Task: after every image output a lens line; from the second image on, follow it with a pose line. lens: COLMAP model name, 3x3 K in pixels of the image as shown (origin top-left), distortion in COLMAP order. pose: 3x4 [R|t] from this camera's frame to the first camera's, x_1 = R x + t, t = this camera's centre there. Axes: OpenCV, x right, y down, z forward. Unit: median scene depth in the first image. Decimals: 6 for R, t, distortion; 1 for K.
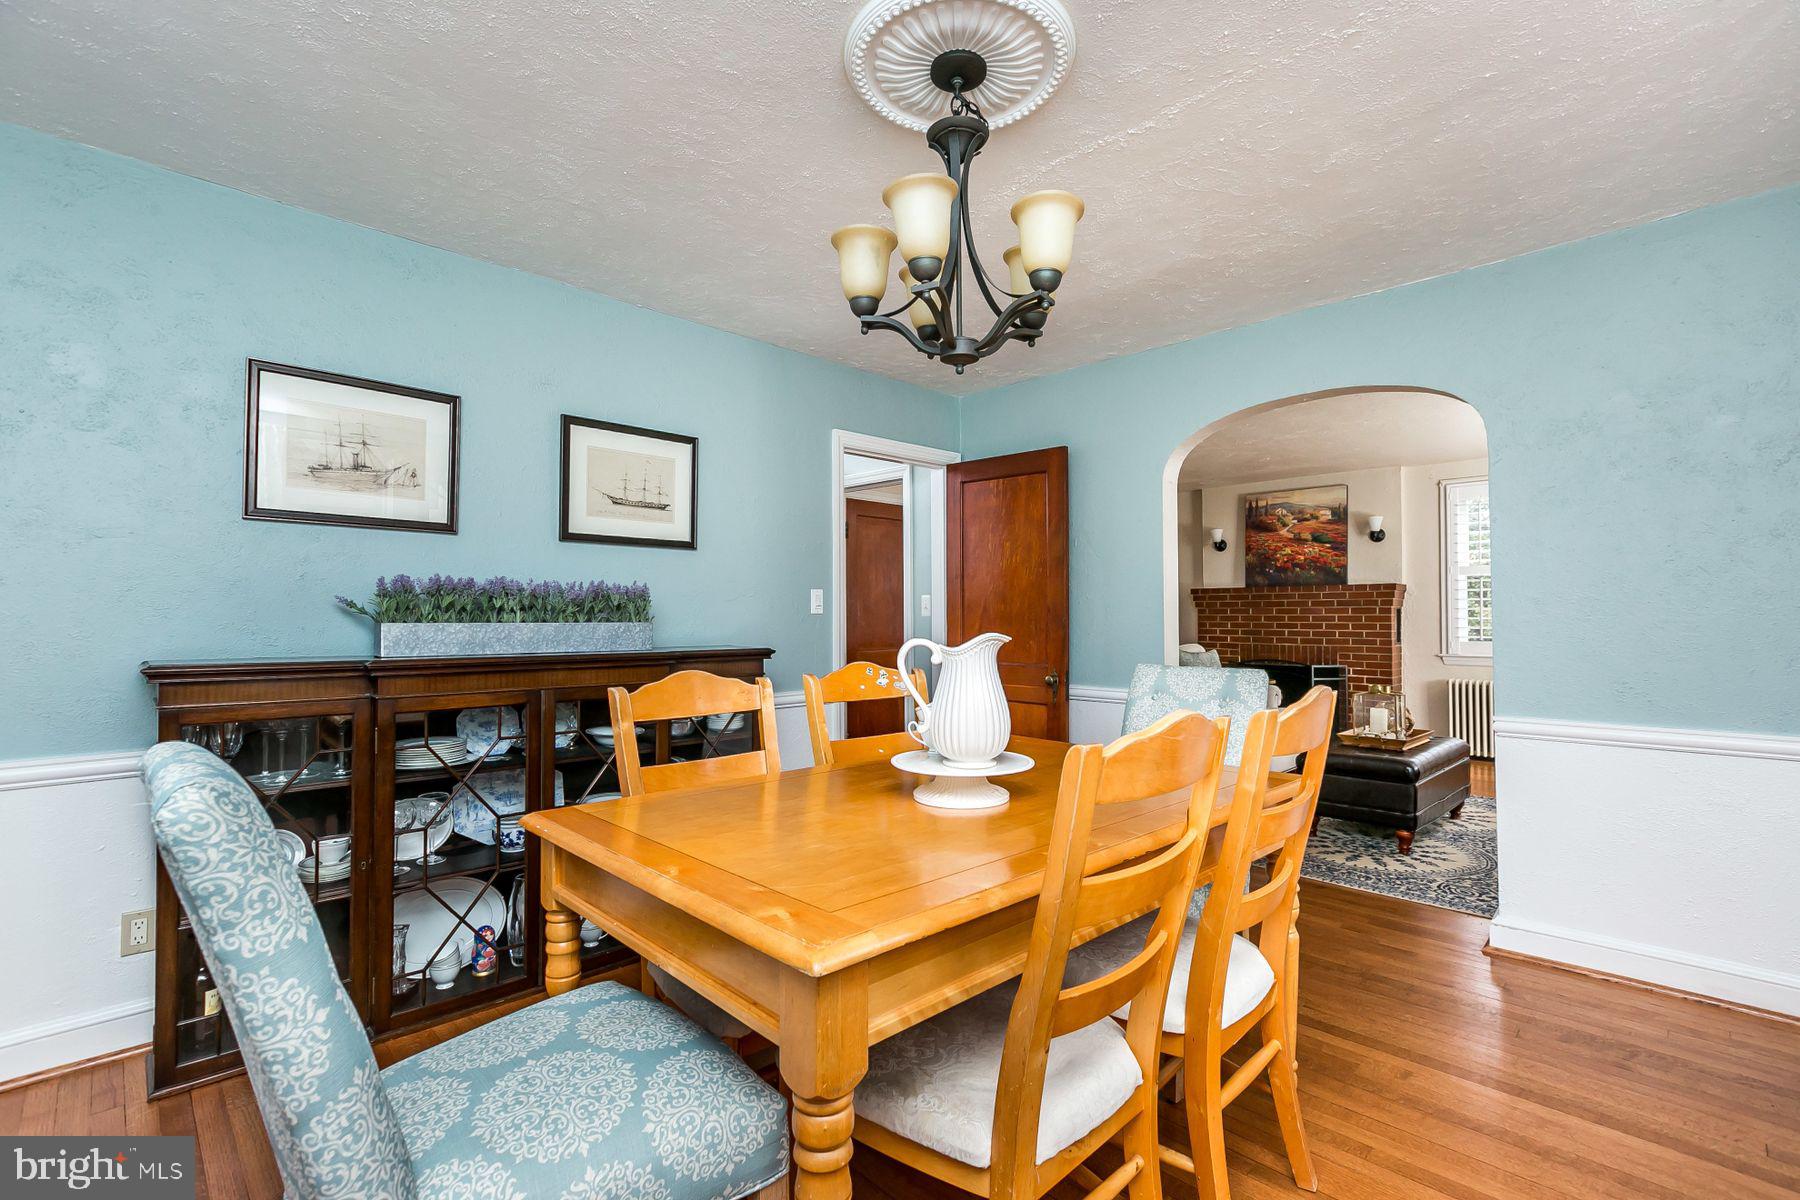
lens RADIAL K [[816.3, 0, 905.9], [0, 816.3, 591.3], [0, 0, 1]] dist [0.000960, 0.000270]
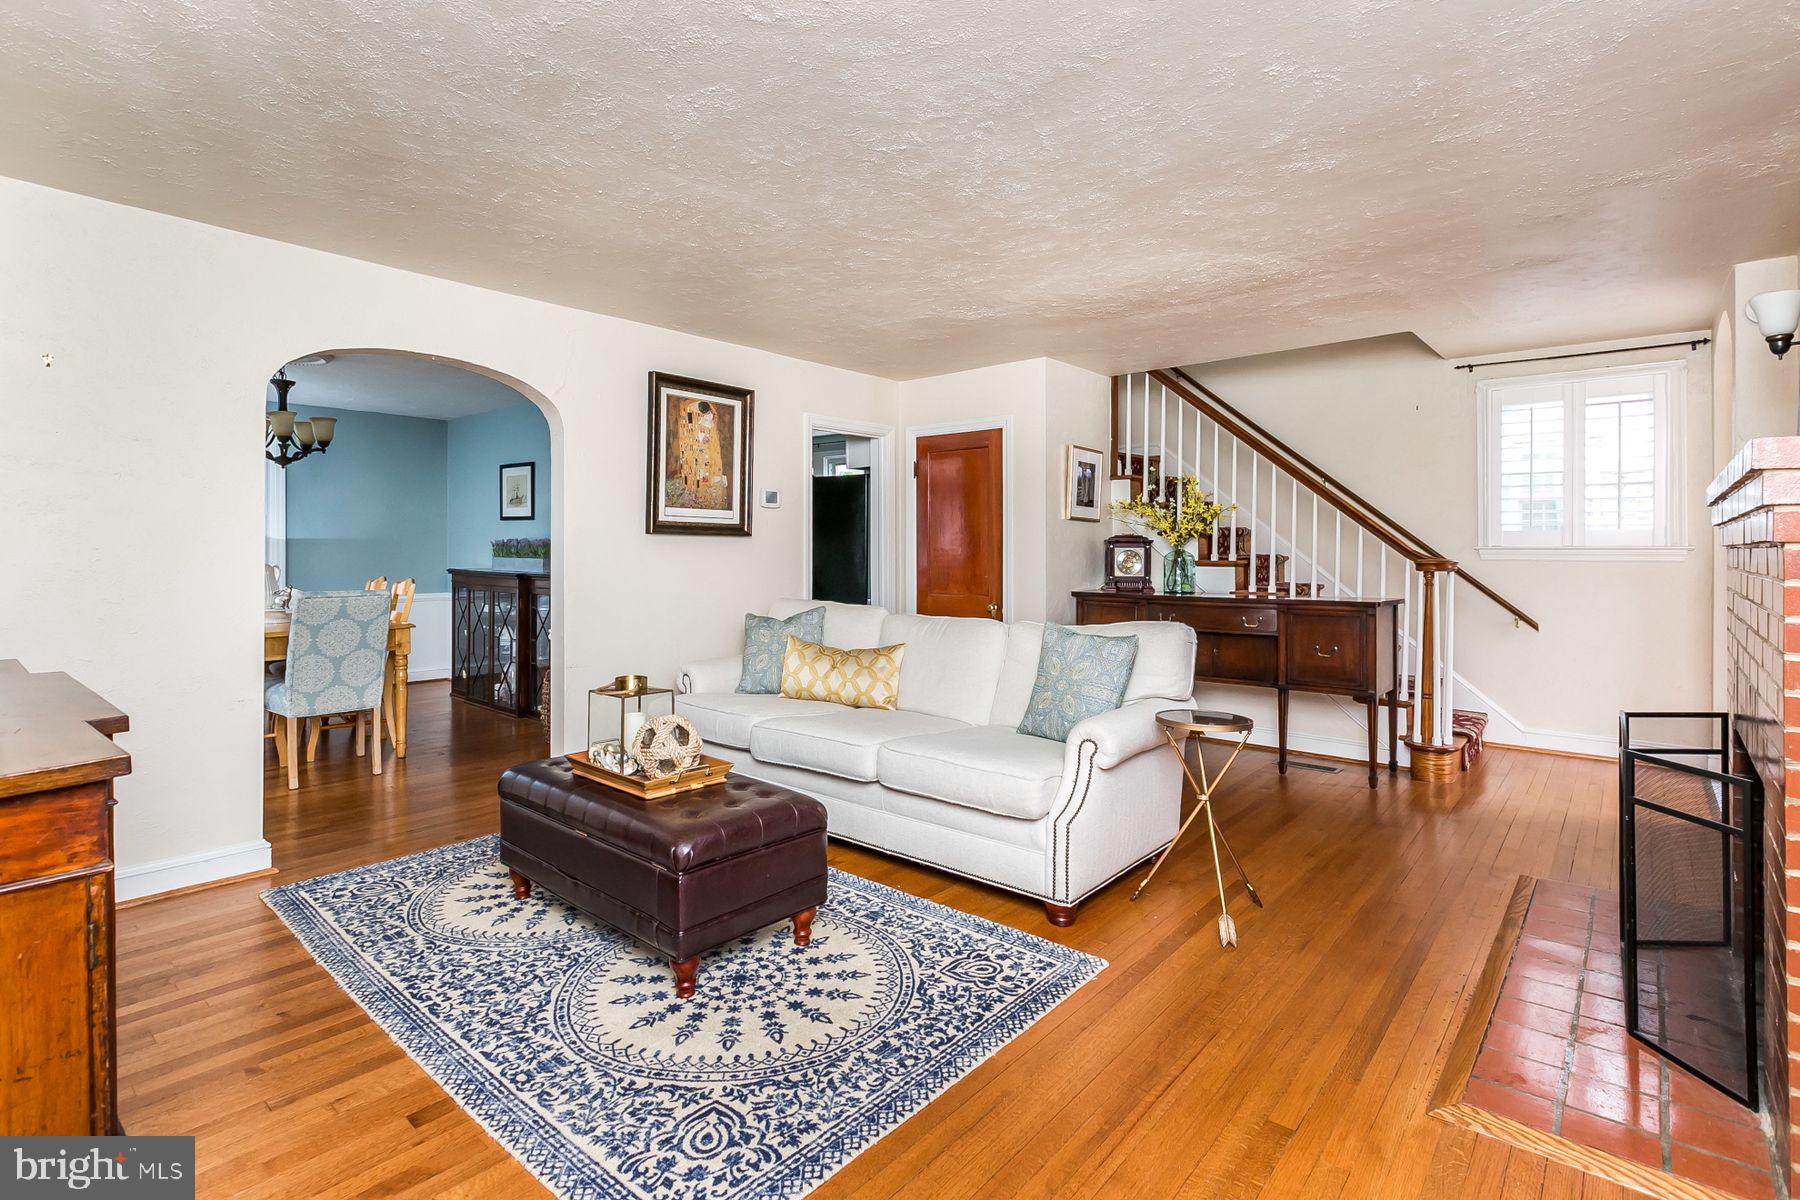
lens RADIAL K [[860.7, 0, 874.7], [0, 860.7, 555.5], [0, 0, 1]] dist [0.001050, 0.000277]
pose [[0.070535, 0.004676, -0.997498, 0.862400], [0.035571, 0.999341, 0.007200, 0.011160], [0.996875, -0.035990, 0.070322, 0.779148]]
